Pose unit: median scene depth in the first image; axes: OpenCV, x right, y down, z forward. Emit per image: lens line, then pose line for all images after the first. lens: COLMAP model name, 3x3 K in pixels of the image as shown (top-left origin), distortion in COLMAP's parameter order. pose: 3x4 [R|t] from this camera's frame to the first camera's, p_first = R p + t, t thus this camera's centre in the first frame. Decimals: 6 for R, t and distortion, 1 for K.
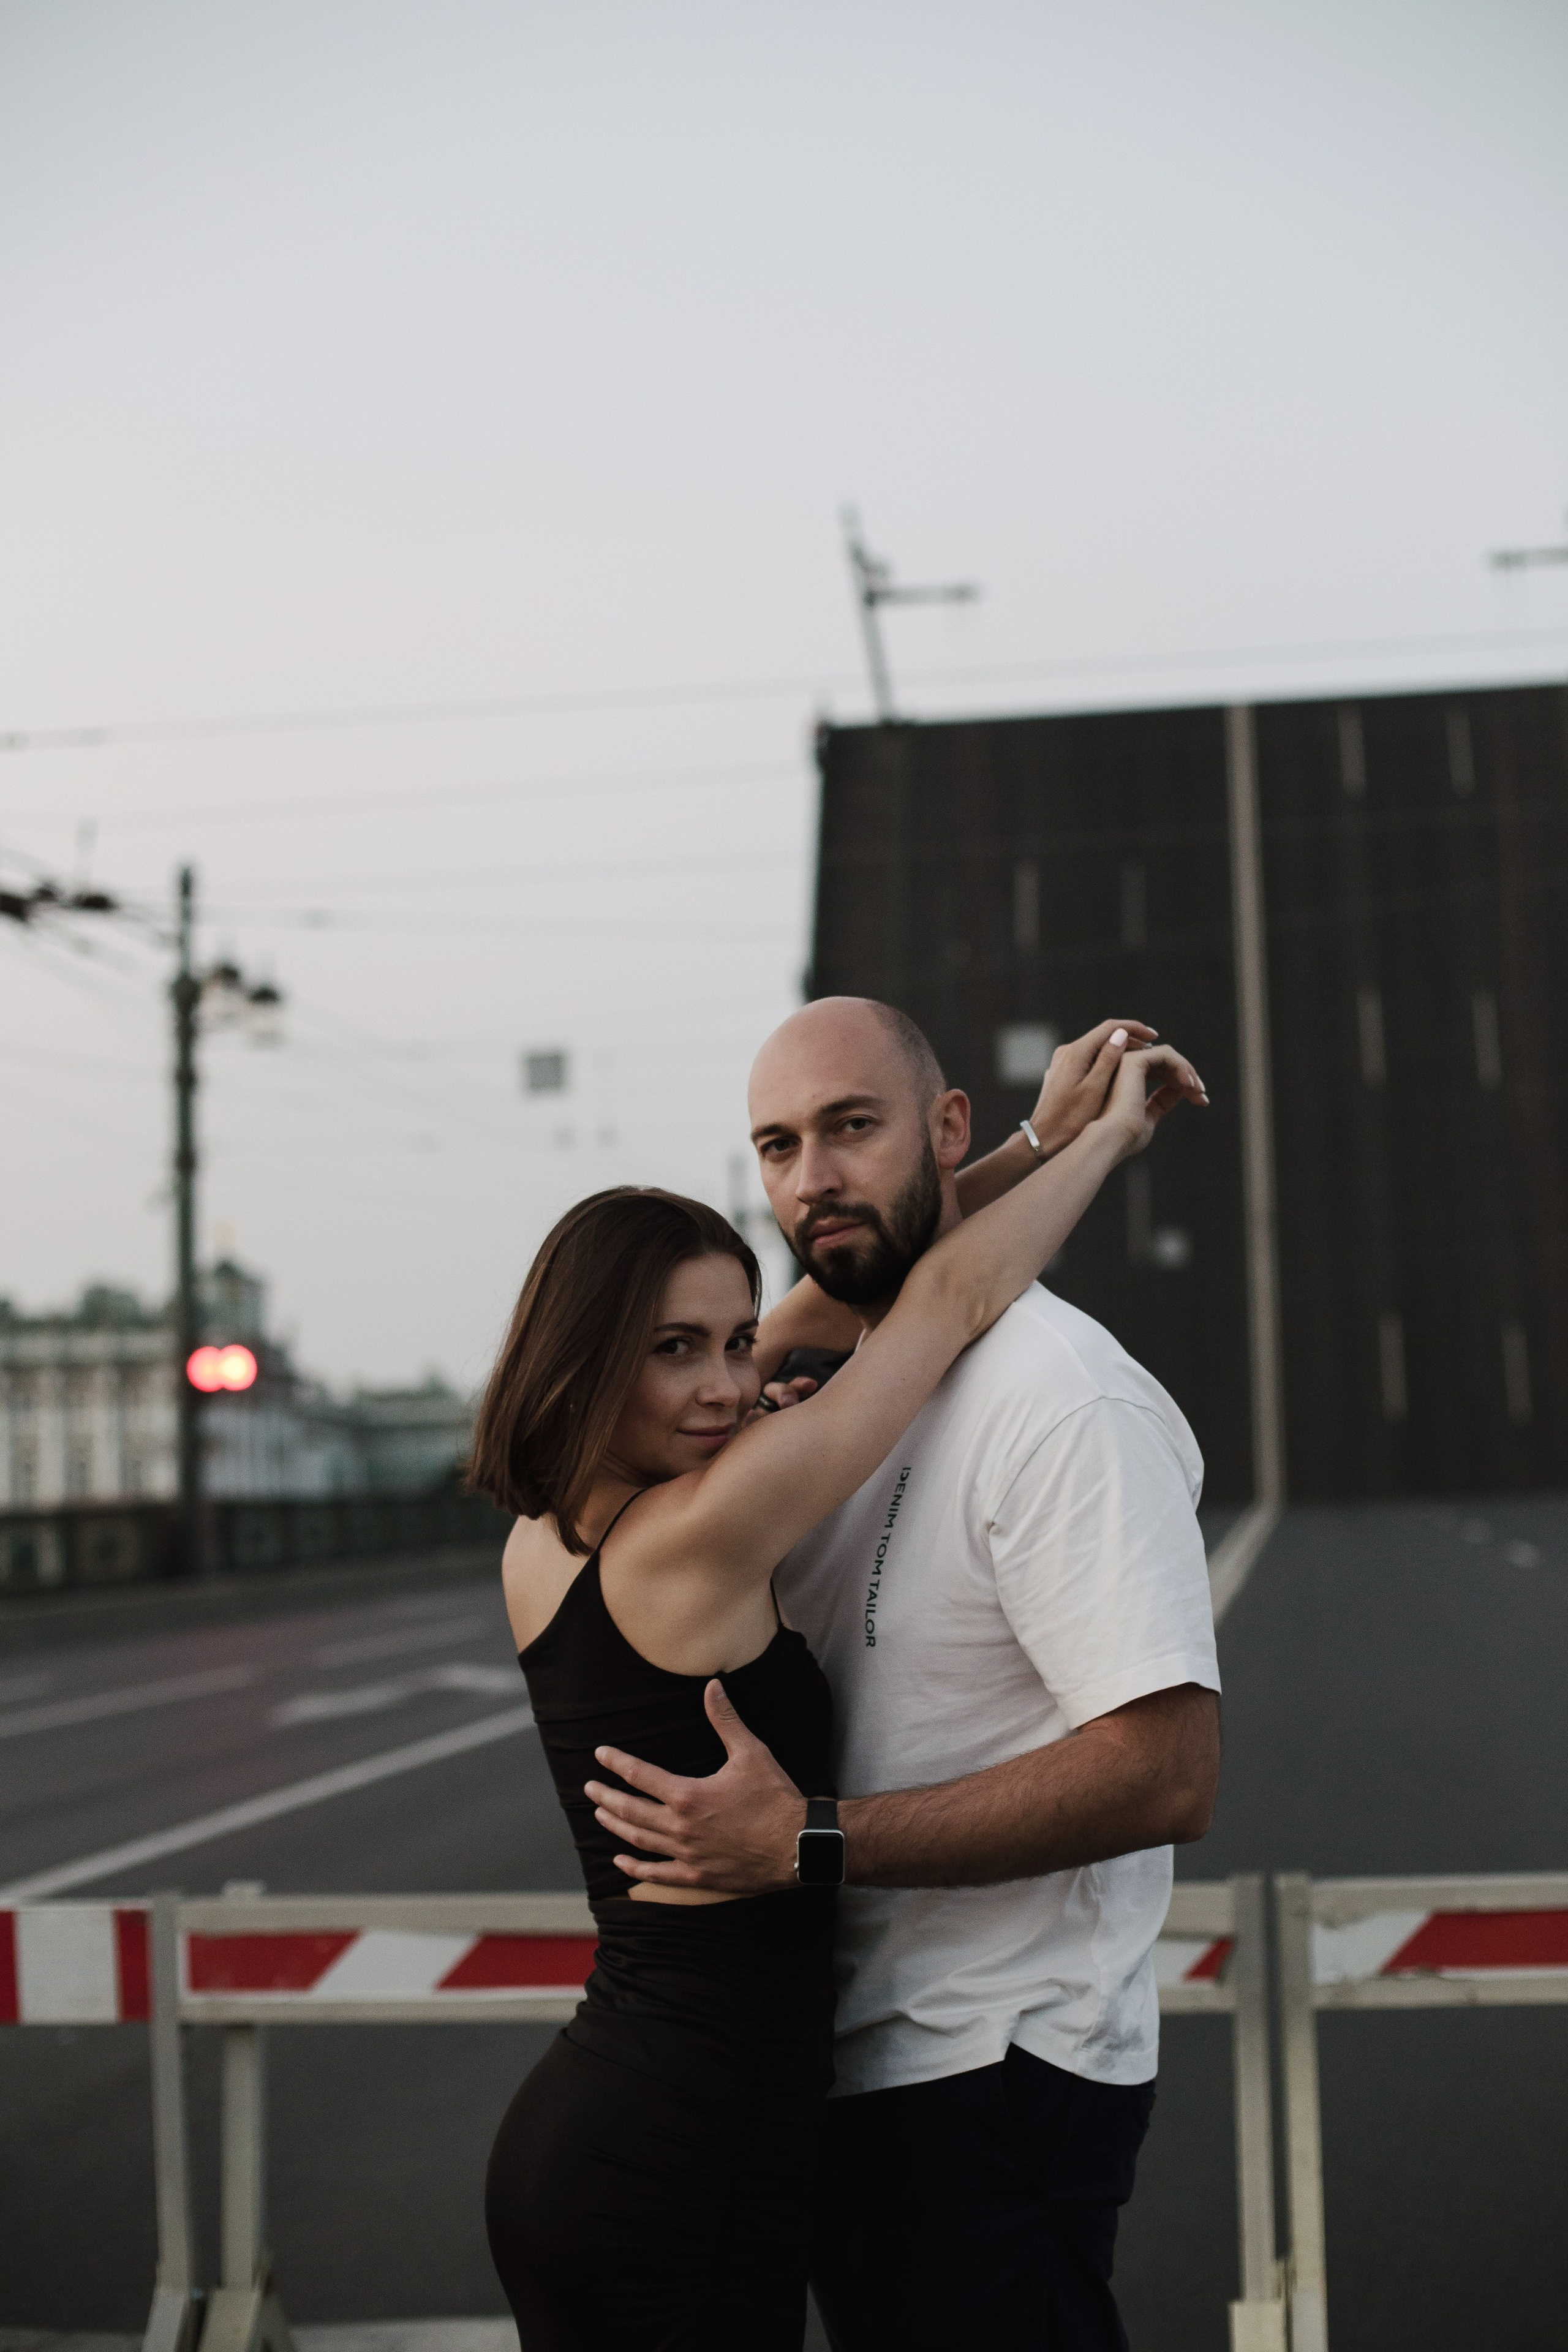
lens RADIAL K [[3371.8, 0, 784.0], [0, 3371.8, 1176.0], [0, 0, 1]] dist [-0.140205, 0.109320]
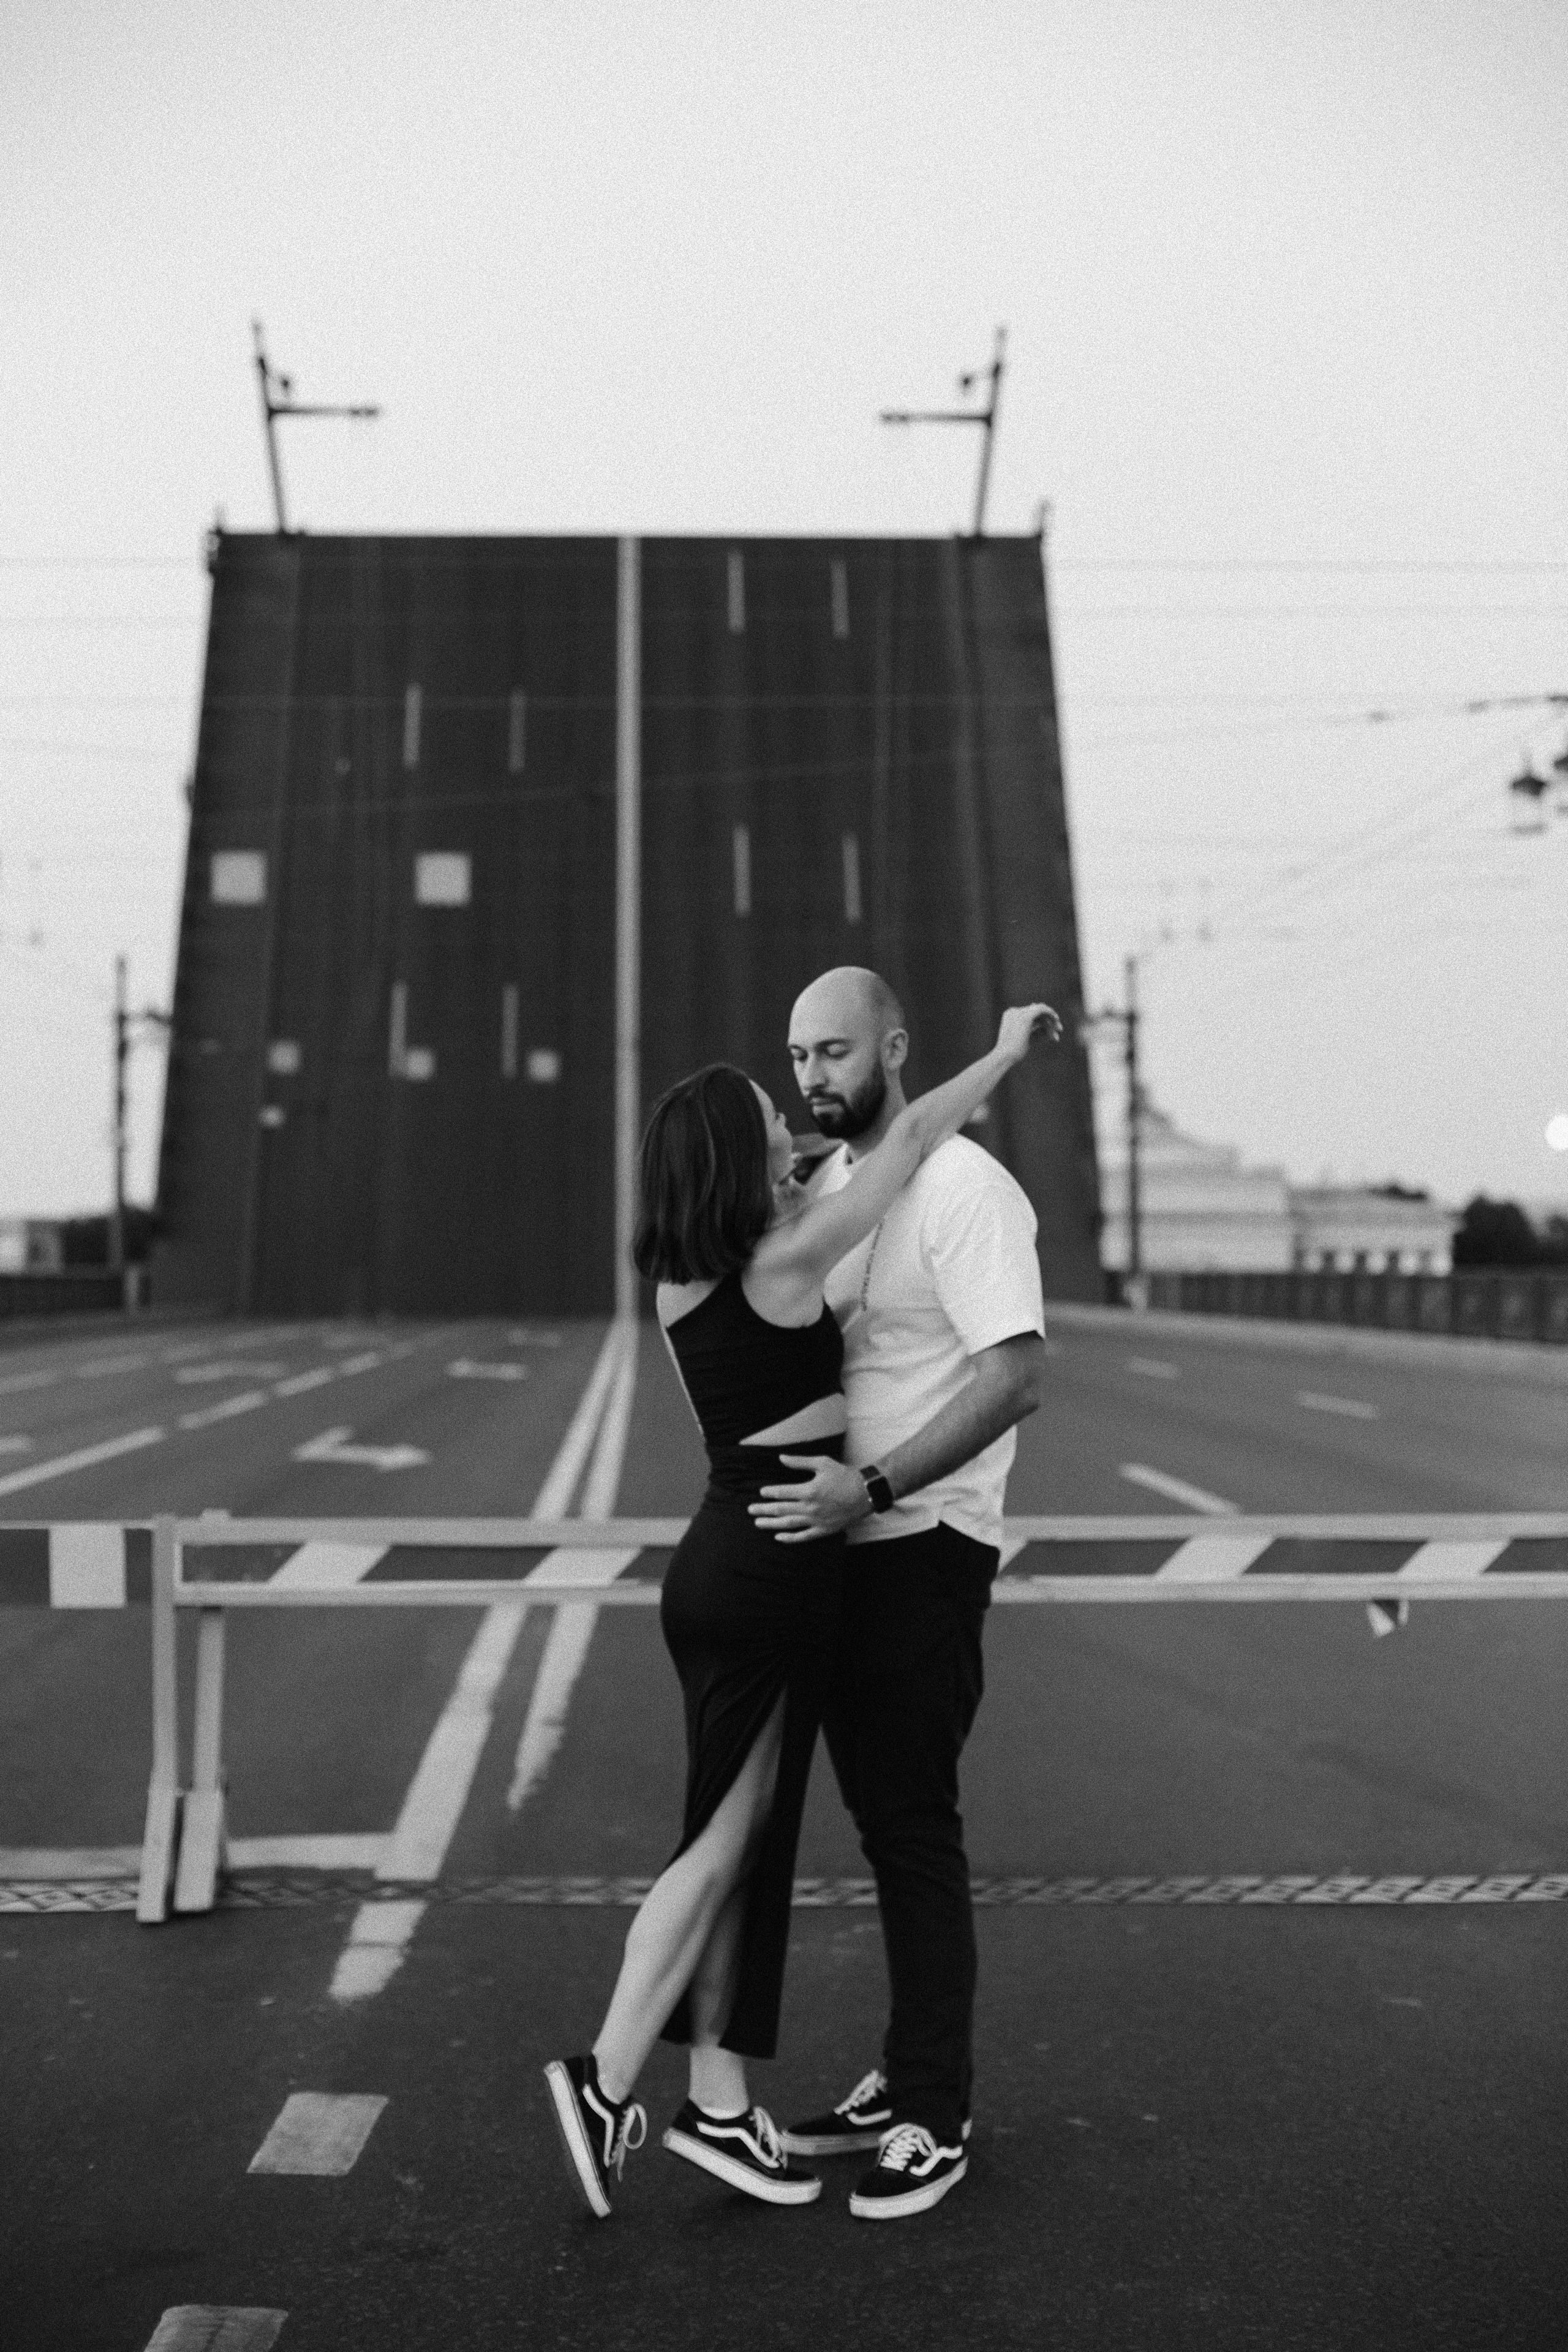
lens RADIAL K [[3377.5, 0, 784.0], [0, 3377.5, 1176.0], [0, 0, 1]] dist [-0.138344, 0.093231]
pose [[0.980066, 0.036430, 0.195303, -0.211848], [-0.047196, 0.997595, 0.050755, -0.015938], [-0.192985, -0.058960, 0.979429, -0.454260]]
